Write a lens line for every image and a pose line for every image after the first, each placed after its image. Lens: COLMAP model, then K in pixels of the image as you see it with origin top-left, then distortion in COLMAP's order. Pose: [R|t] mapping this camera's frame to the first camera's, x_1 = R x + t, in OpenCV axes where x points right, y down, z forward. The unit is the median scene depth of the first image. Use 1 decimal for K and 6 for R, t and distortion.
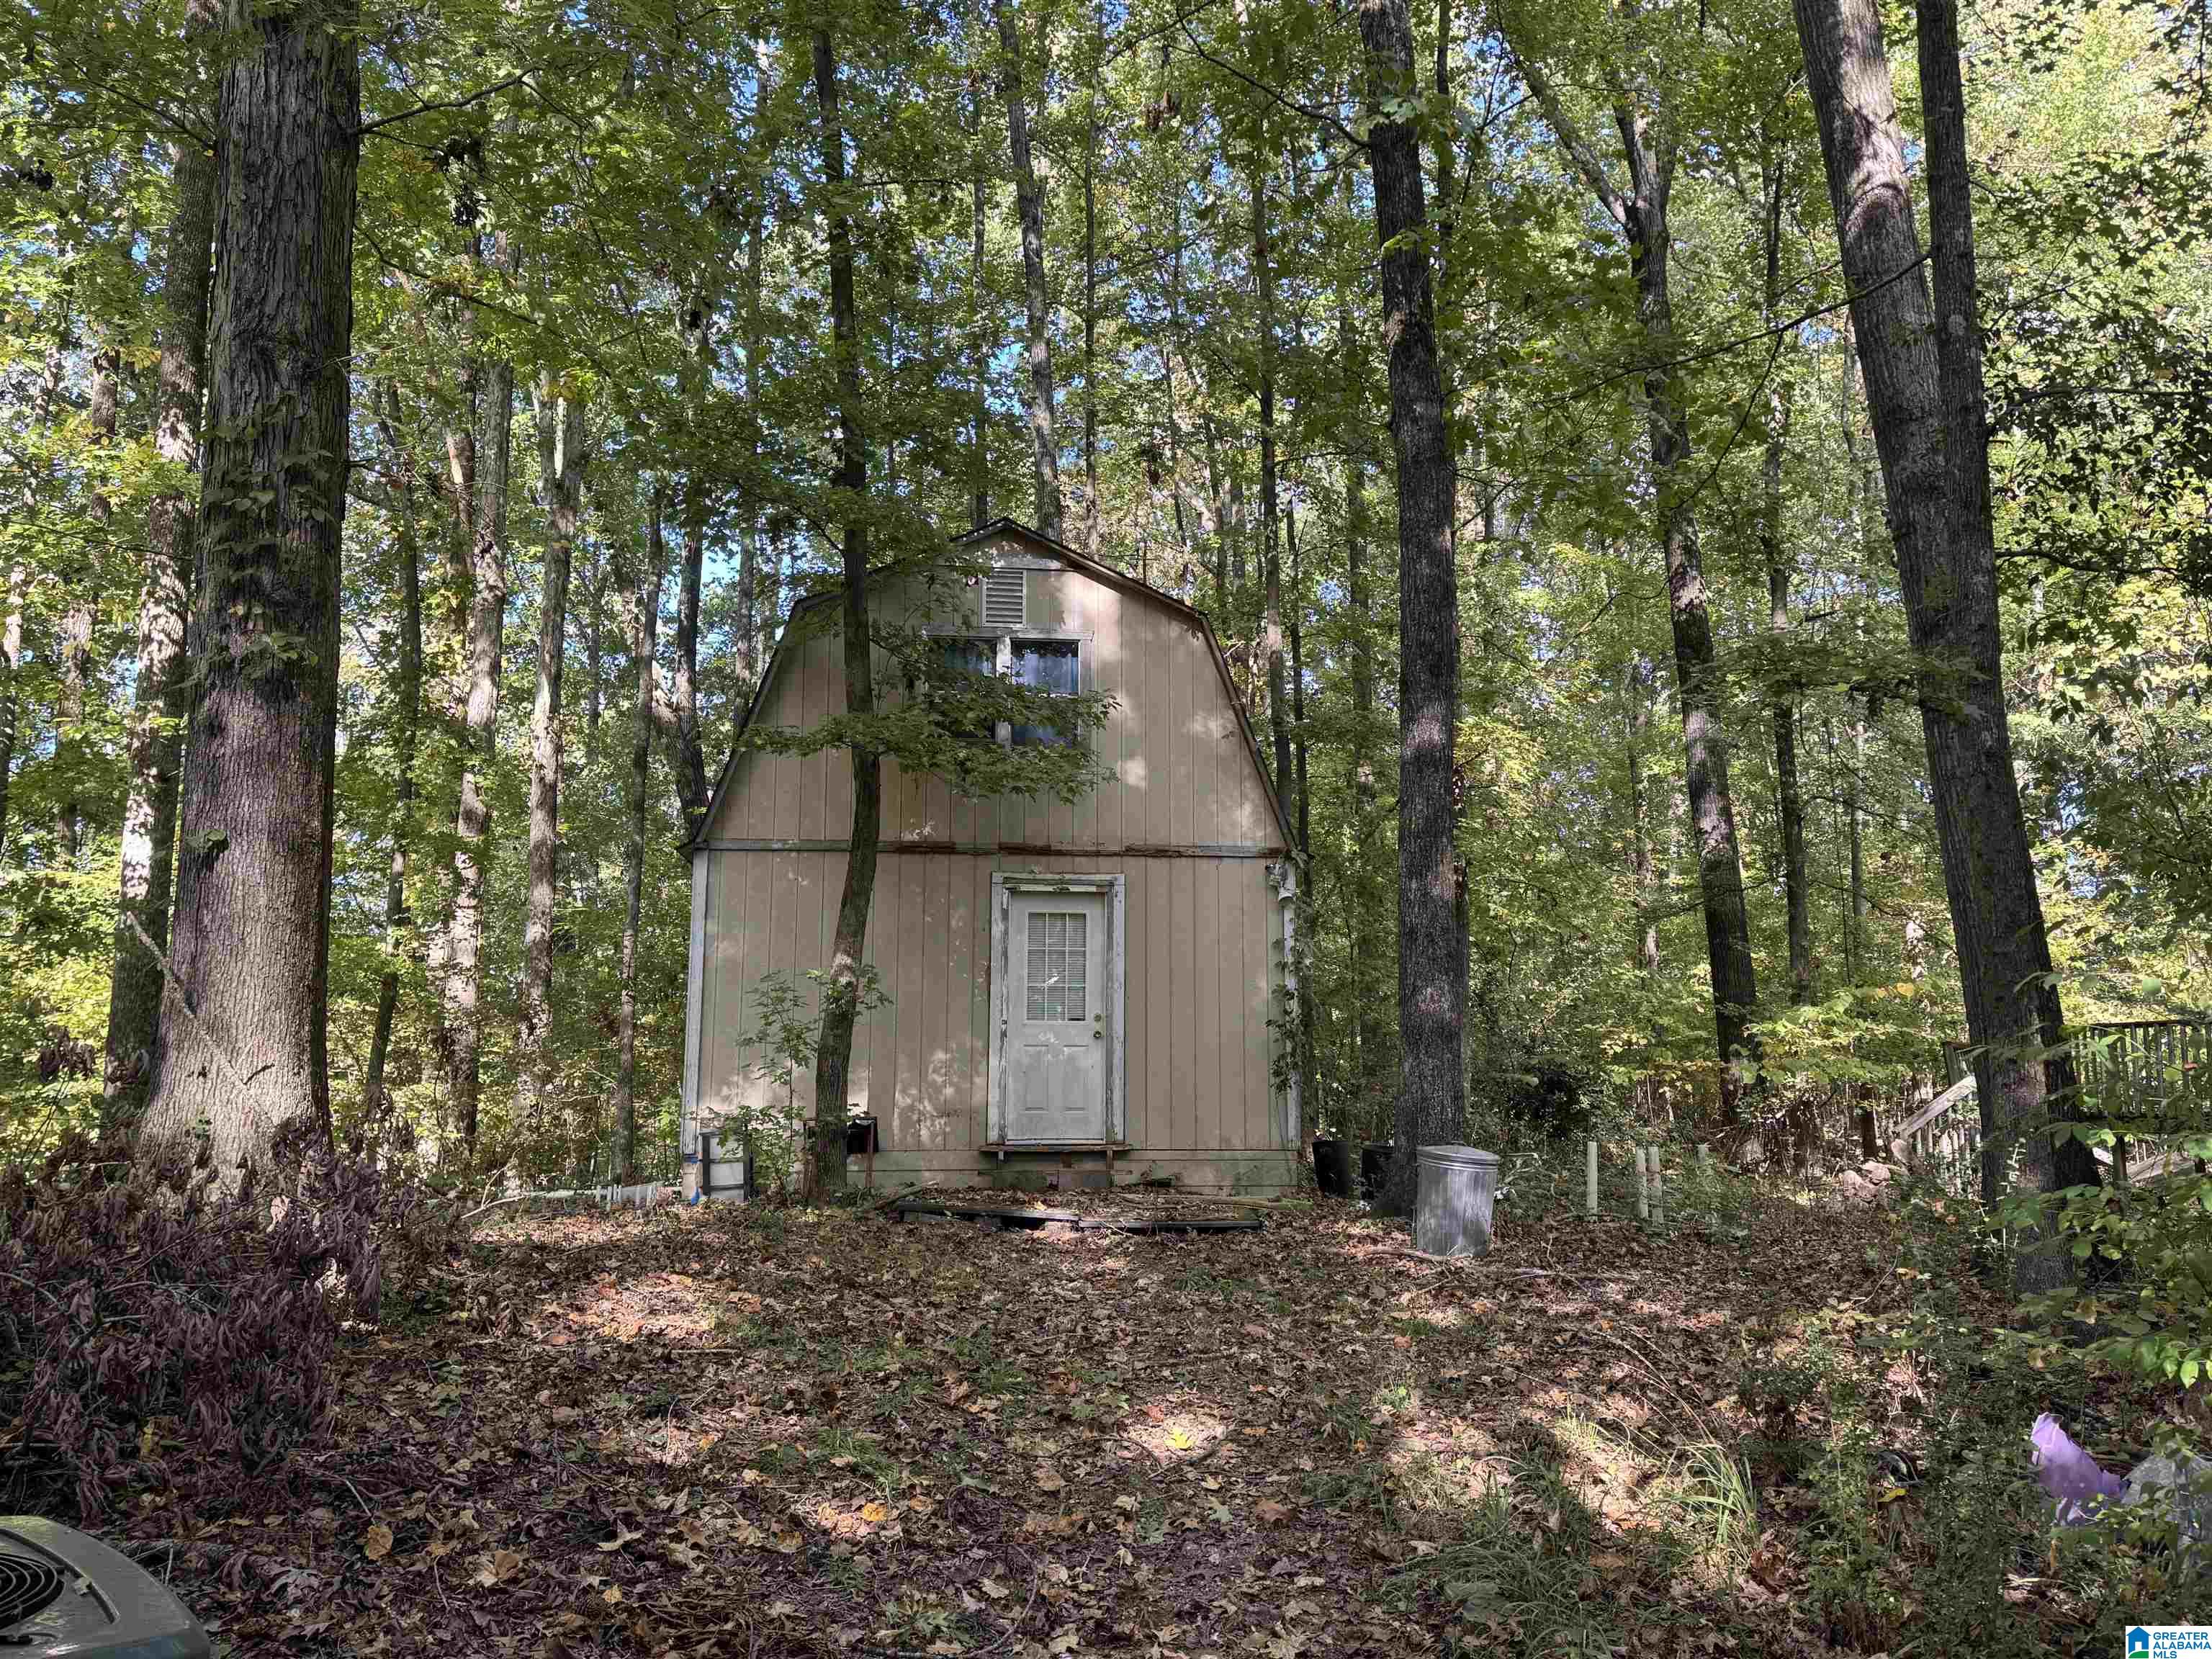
lens RADIAL K [[1742.3, 0, 1107.3], [0, 1742.3, 828.1], [0, 0, 1]] dist [0.018909, 0.001468]
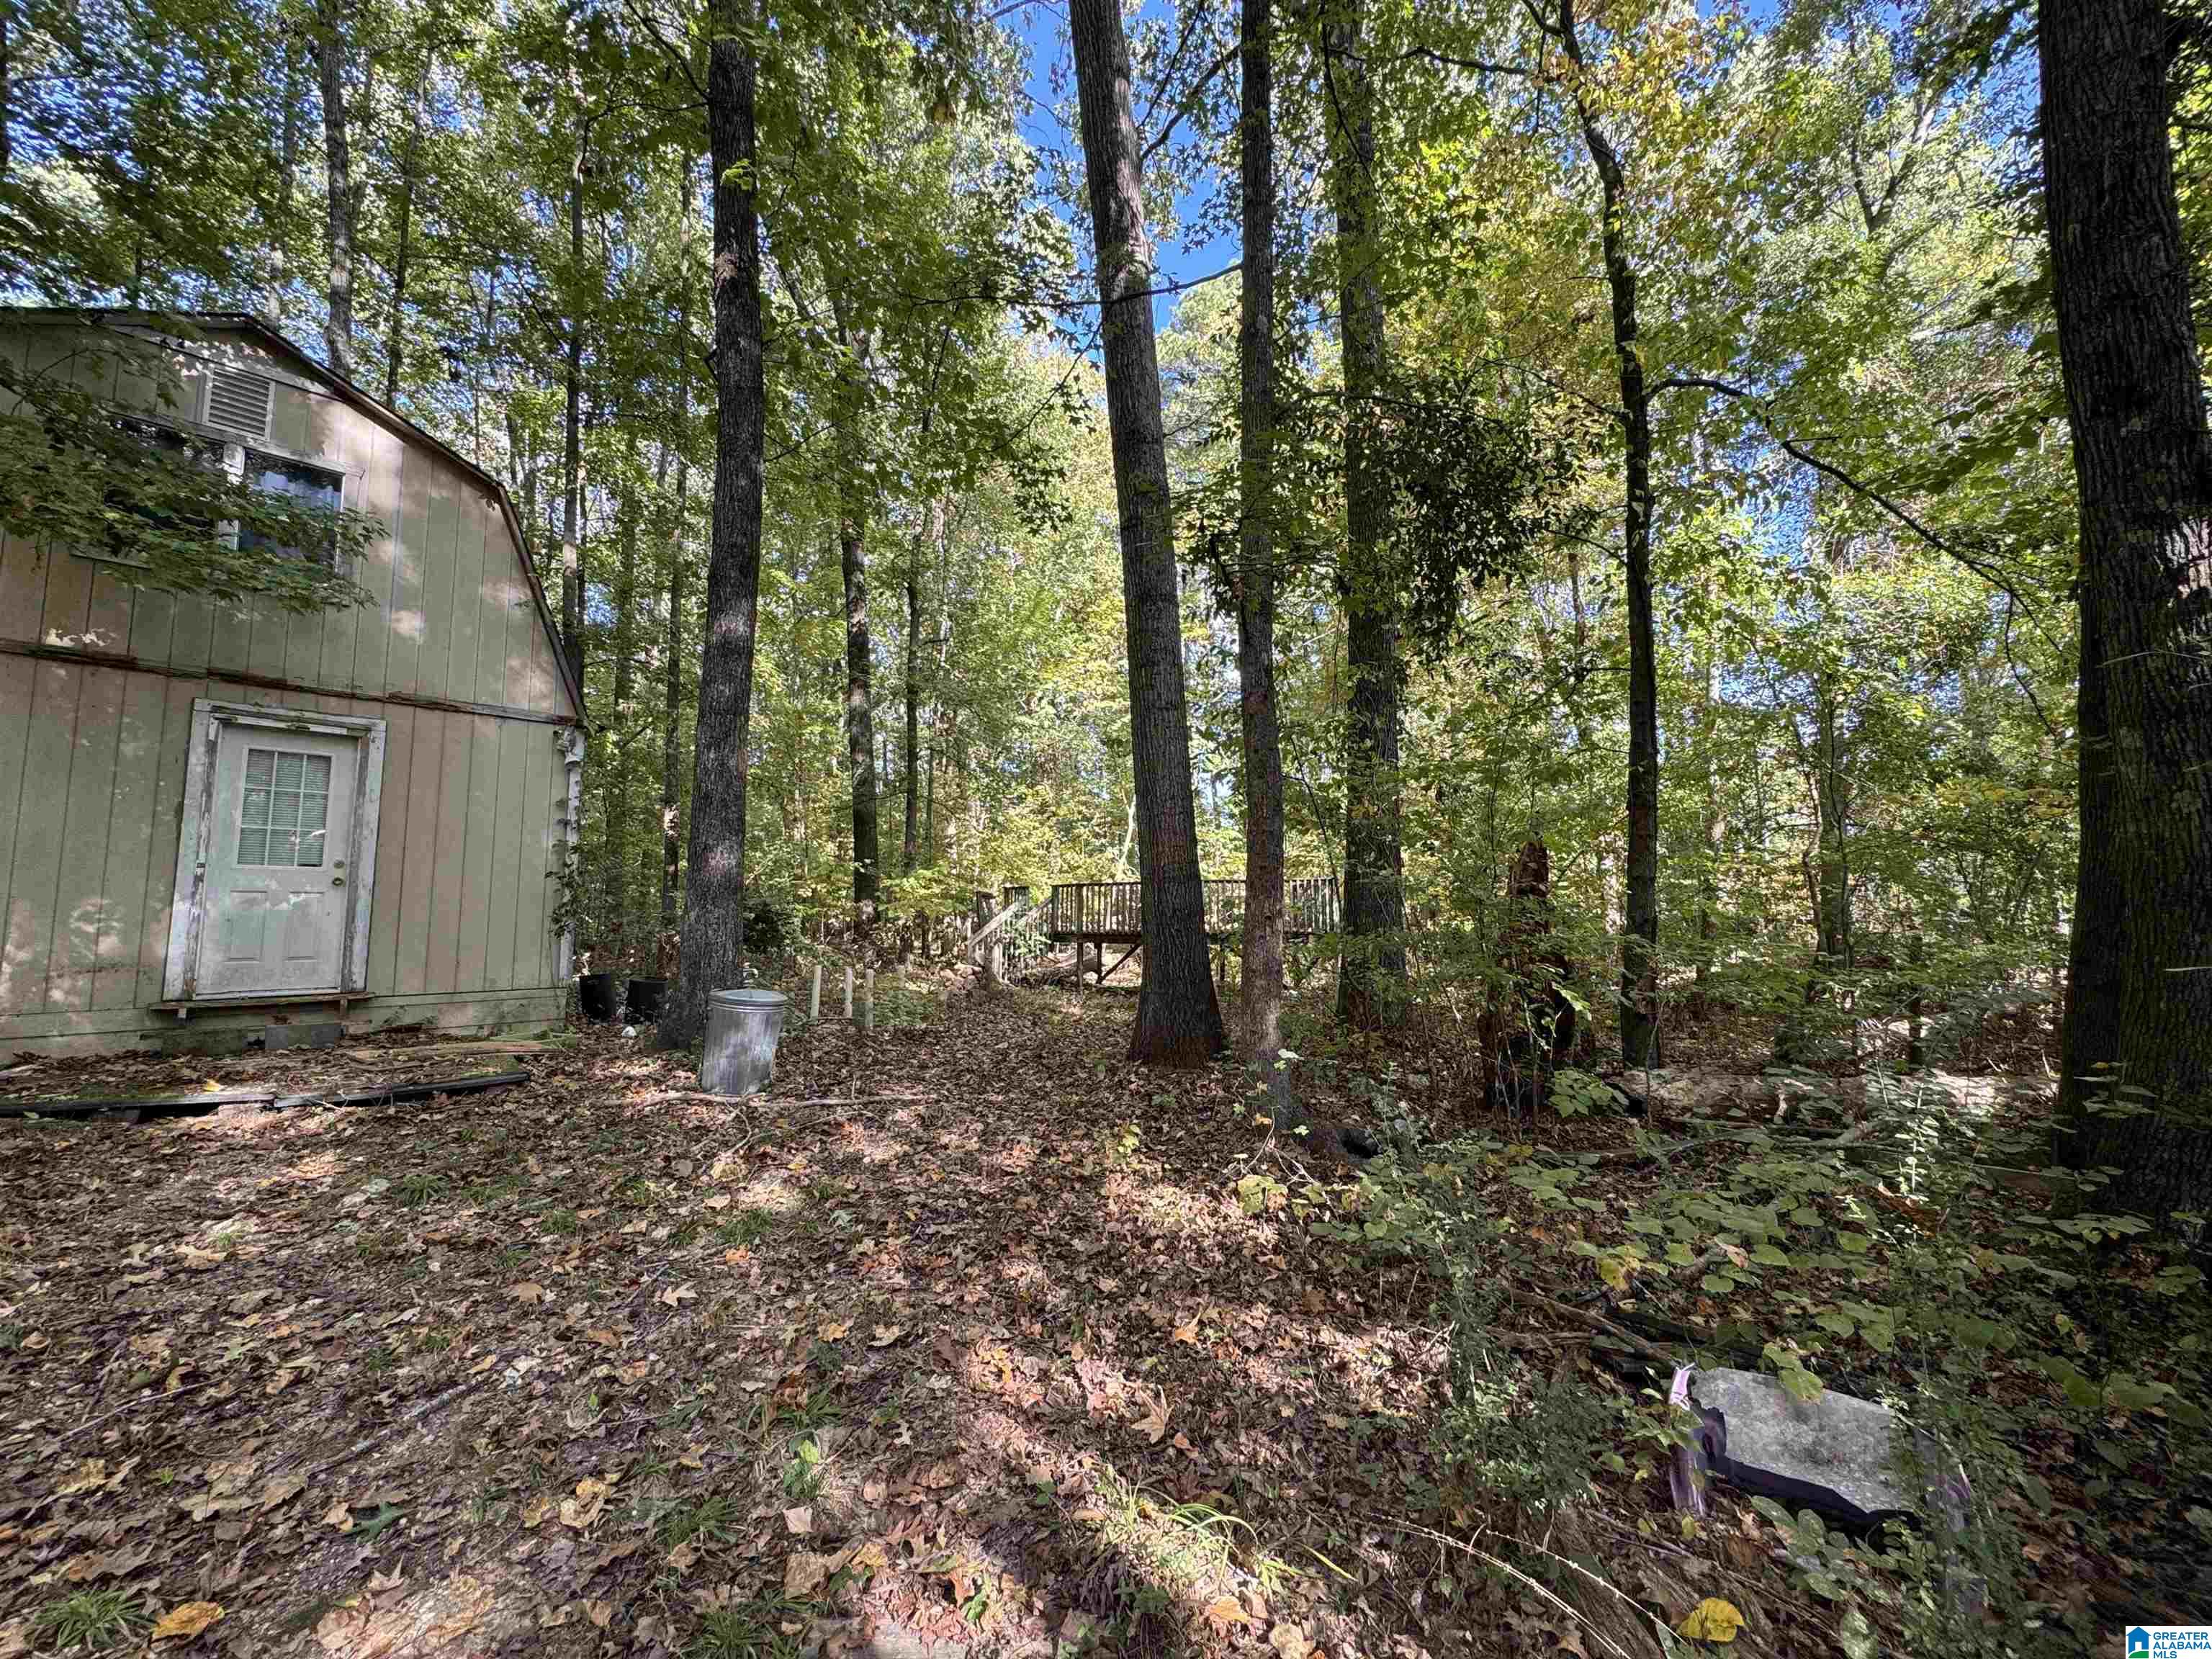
lens RADIAL K [[880.4, 0, 1118.6], [0, 880.4, 827.0], [0, 0, 1]] dist [-0.002800, 0.000610]
pose [[0.772738, 0.058335, 0.632039, 0.019357], [-0.092759, 0.995456, 0.021531, 0.037311], [-0.627911, -0.075265, 0.774637, 0.347512]]
